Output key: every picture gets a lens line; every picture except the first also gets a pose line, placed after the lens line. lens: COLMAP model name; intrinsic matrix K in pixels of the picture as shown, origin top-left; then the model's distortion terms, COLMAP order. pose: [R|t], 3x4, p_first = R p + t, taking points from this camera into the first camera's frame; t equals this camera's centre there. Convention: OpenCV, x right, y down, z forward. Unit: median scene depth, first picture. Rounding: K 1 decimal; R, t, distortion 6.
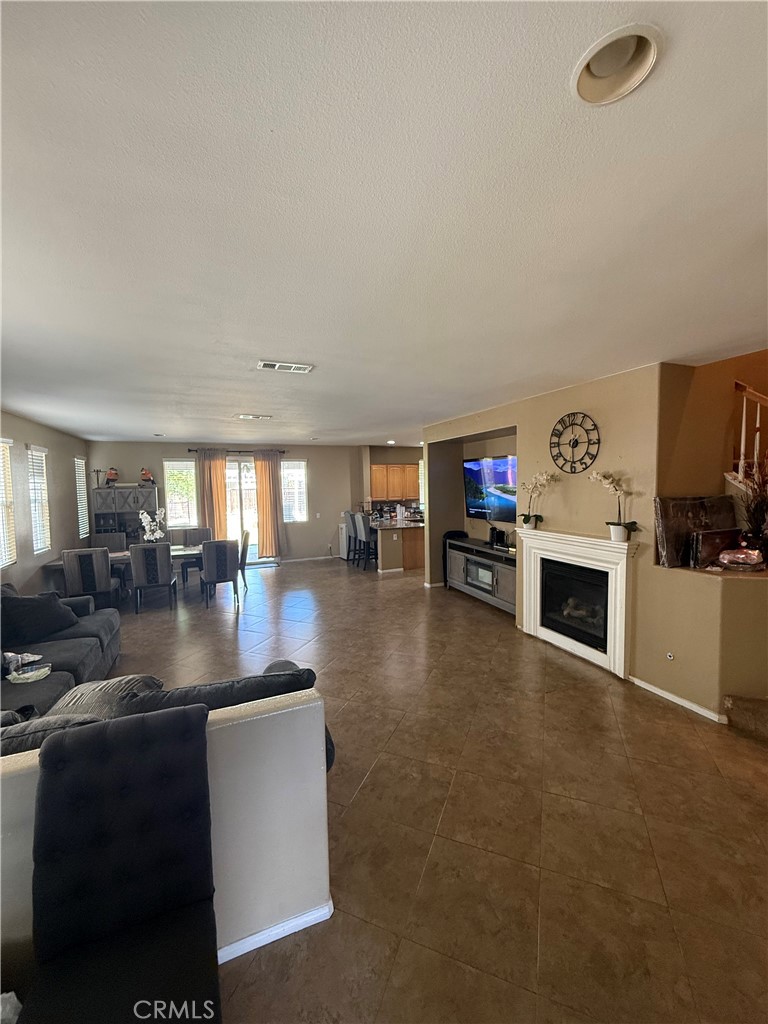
lens RADIAL K [[412.6, 0, 387.3], [0, 412.6, 510.7], [0, 0, 1]] dist [0.001673, 0.000026]
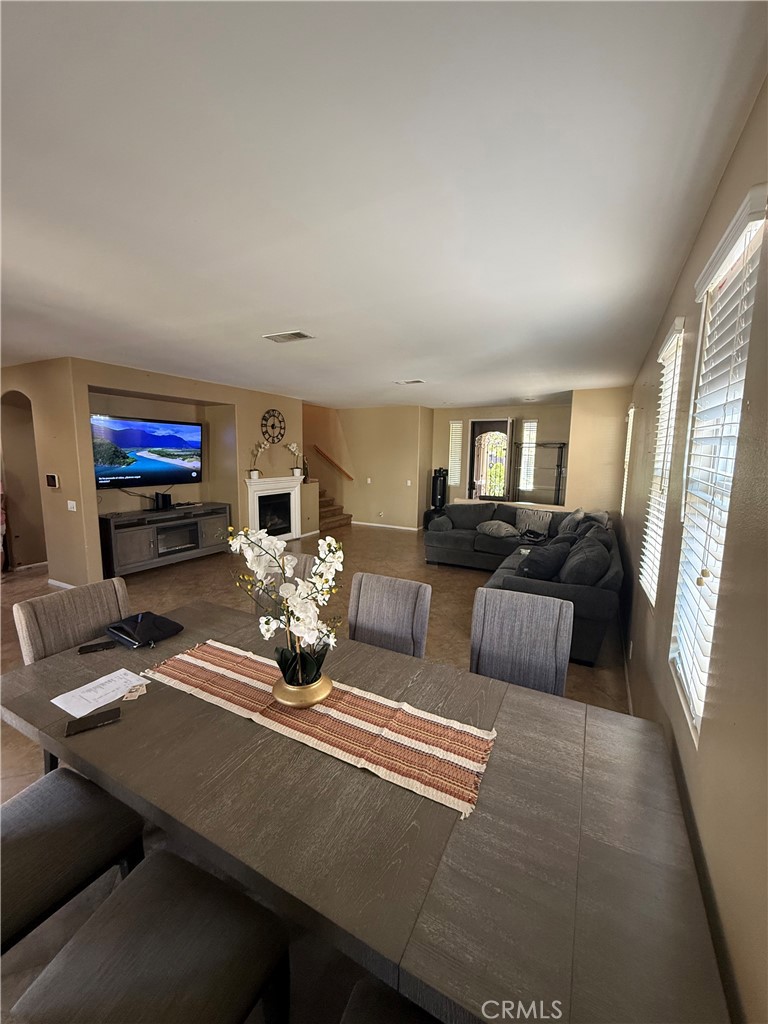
lens RADIAL K [[412.6, 0, 385.0], [0, 412.6, 510.3], [0, 0, 1]] dist [0.001673, 0.000026]
pose [[-0.638274, -0.100474, 0.763224, -1.228556], [0.047726, 0.984374, 0.169500, -0.083539], [-0.768328, 0.144613, -0.623505, 1.750342]]
